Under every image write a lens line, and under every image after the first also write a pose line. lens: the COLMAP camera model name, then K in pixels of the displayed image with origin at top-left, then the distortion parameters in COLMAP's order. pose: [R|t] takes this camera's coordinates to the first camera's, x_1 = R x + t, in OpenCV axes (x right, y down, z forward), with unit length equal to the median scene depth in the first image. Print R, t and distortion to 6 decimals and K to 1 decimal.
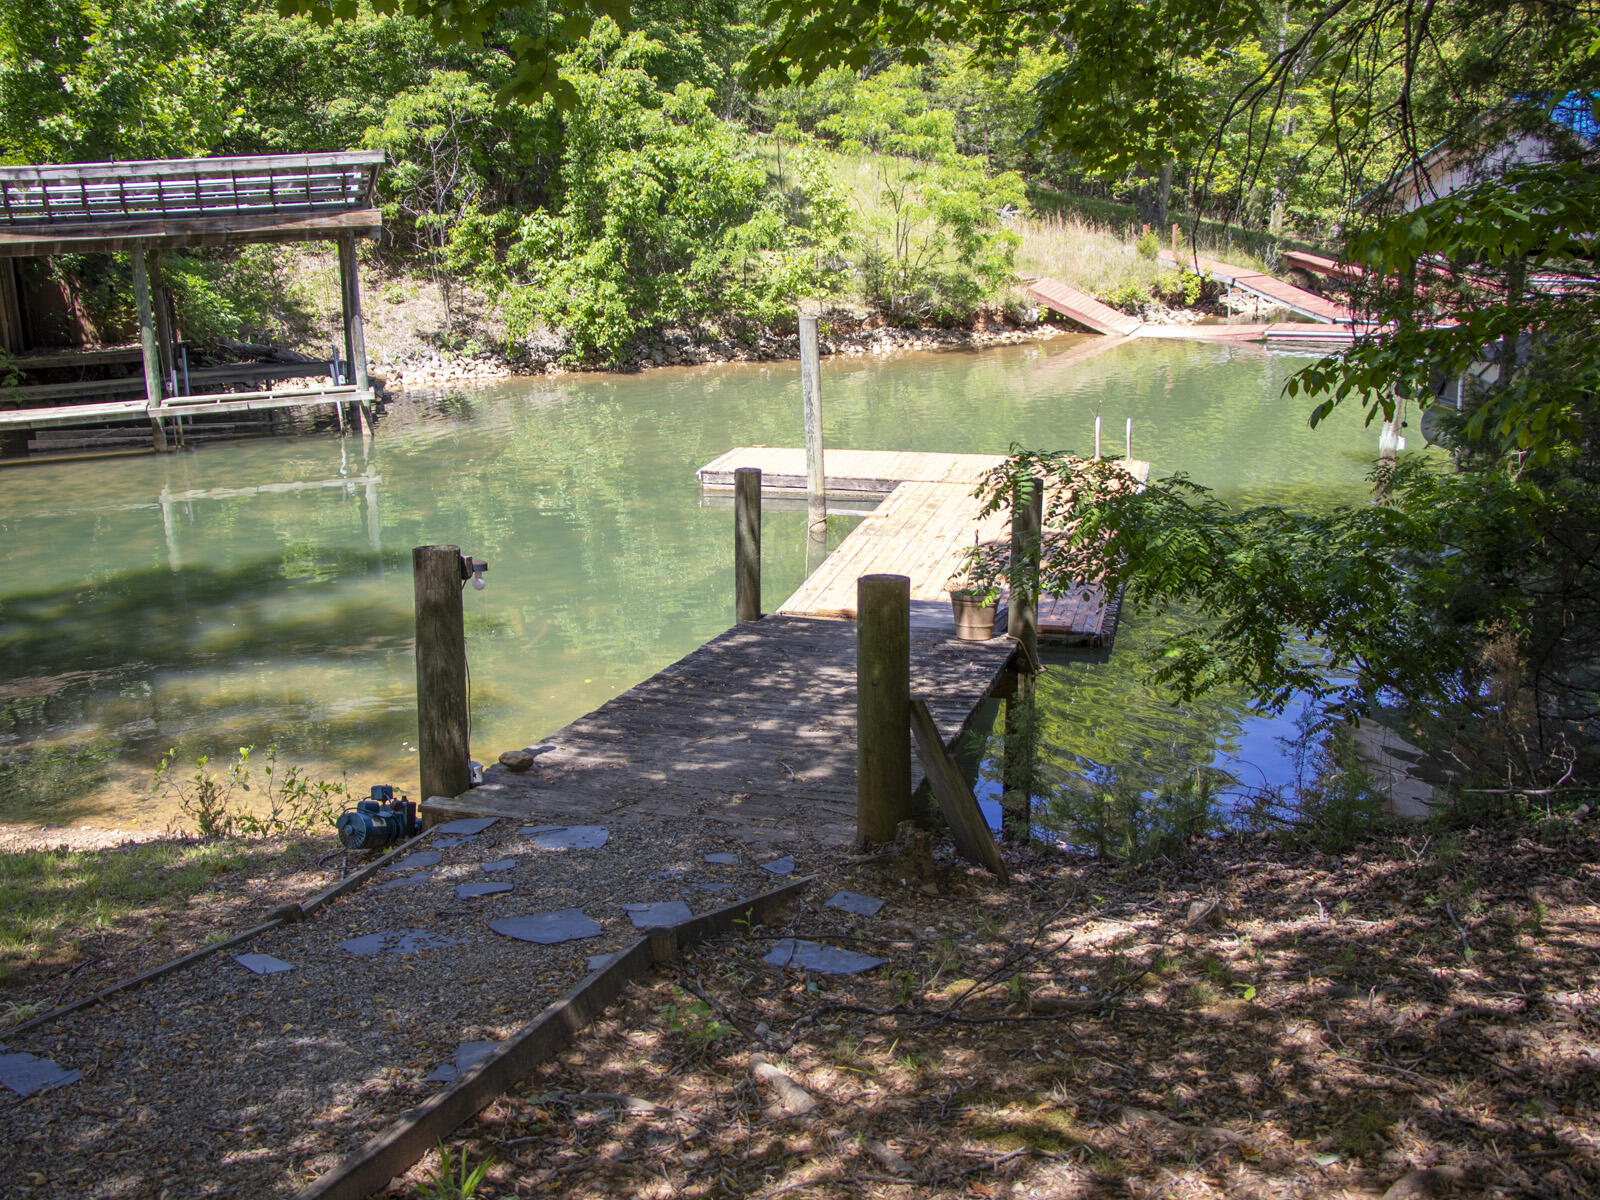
lens RADIAL K [[1430.5, 0, 800.0], [0, 1430.5, 600.0], [0, 0, 1]] dist [-0.159027, 0.124820]
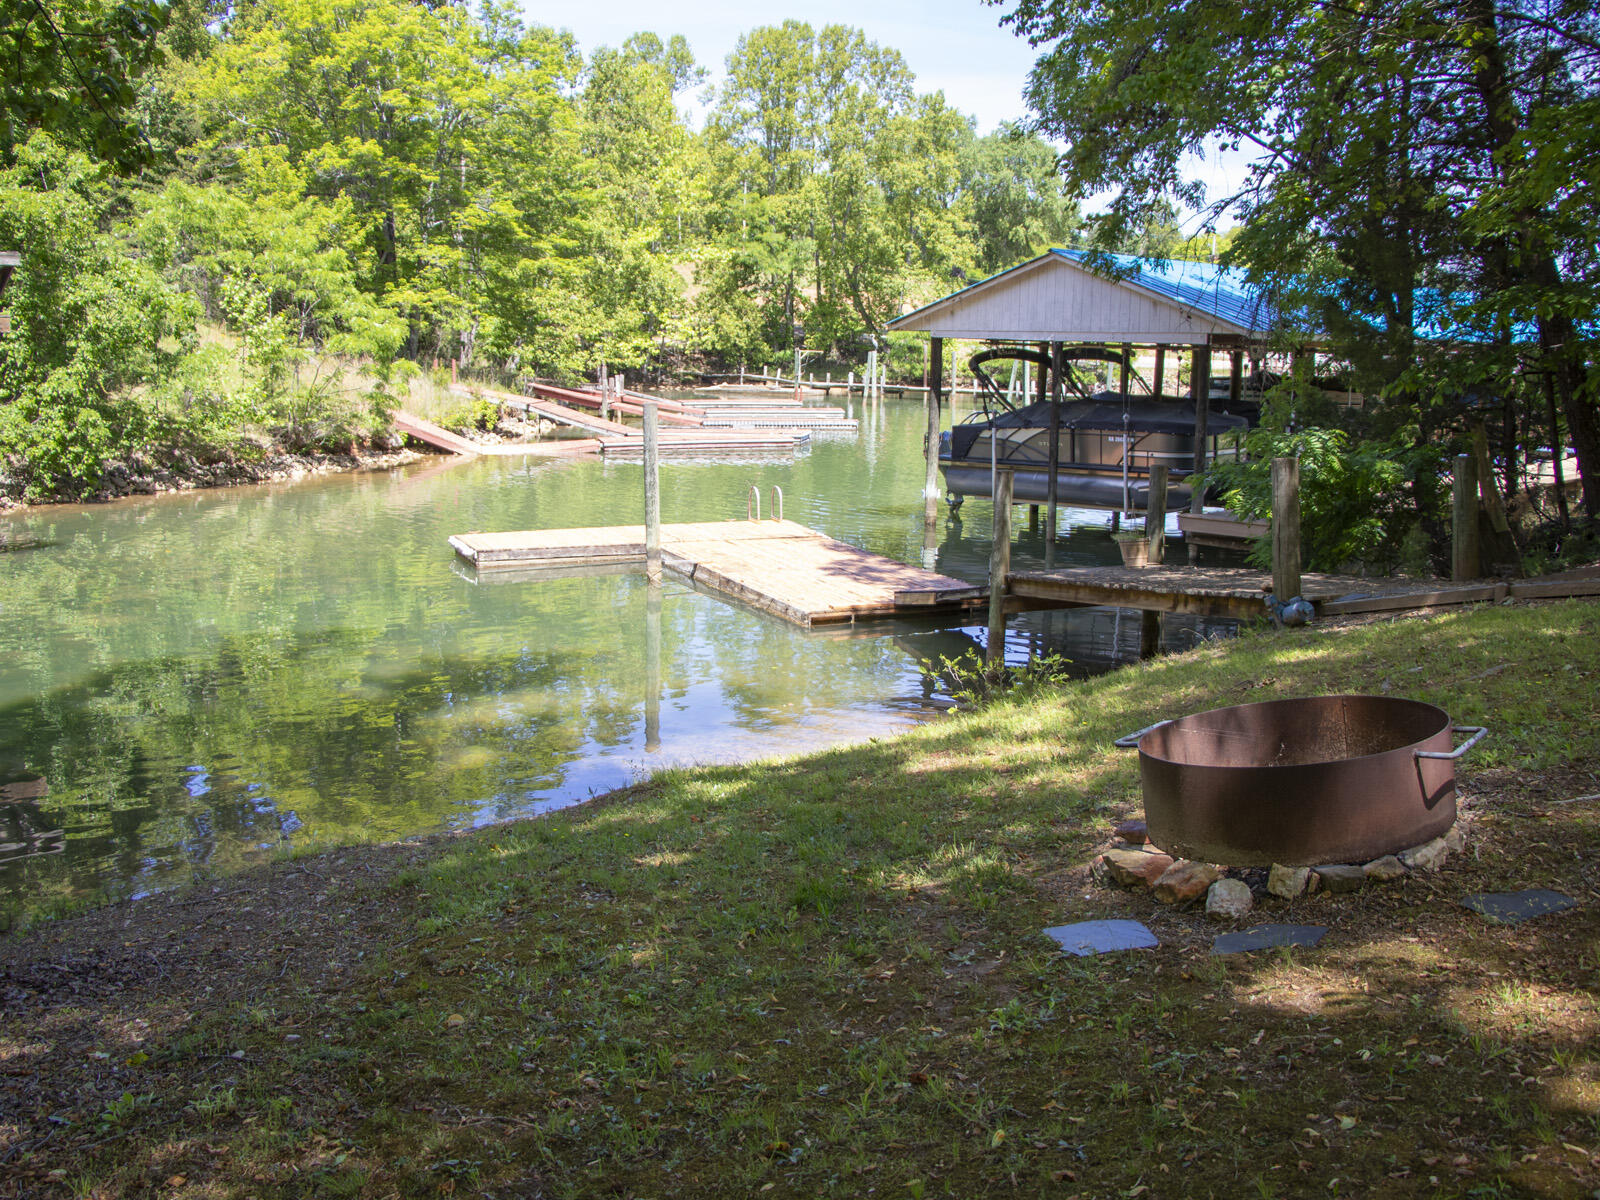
lens RADIAL K [[1430.5, 0, 800.0], [0, 1430.5, 600.0], [0, 0, 1]] dist [-0.159027, 0.124820]
pose [[0.759396, -0.091680, 0.644137, -0.366608], [0.160181, 0.985894, -0.048520, 0.026290], [-0.630603, 0.140024, 0.763370, -0.006459]]
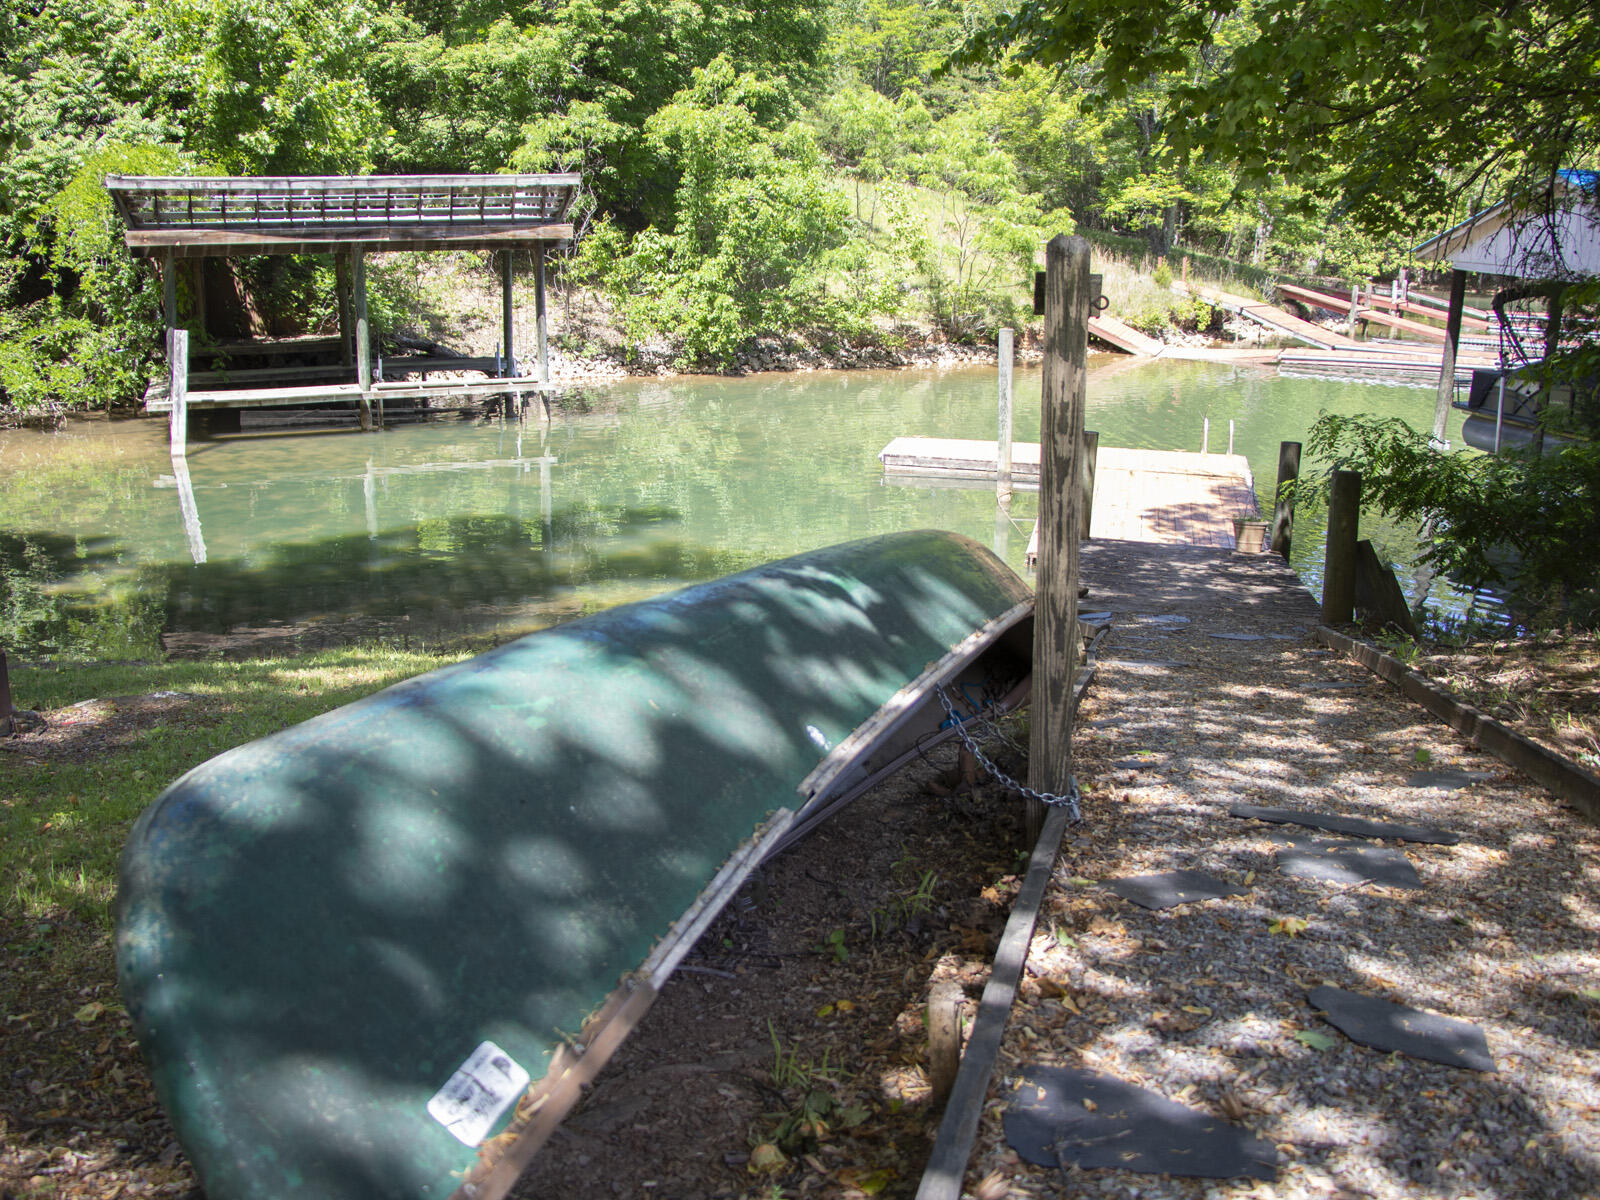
lens RADIAL K [[1430.5, 0, 800.0], [0, 1430.5, 600.0], [0, 0, 1]] dist [-0.159027, 0.124820]
pose [[0.998587, 0.015972, 0.050684, -0.121714], [-0.015275, 0.999784, -0.014106, 0.031268], [-0.050898, 0.013312, 0.998615, -0.120346]]
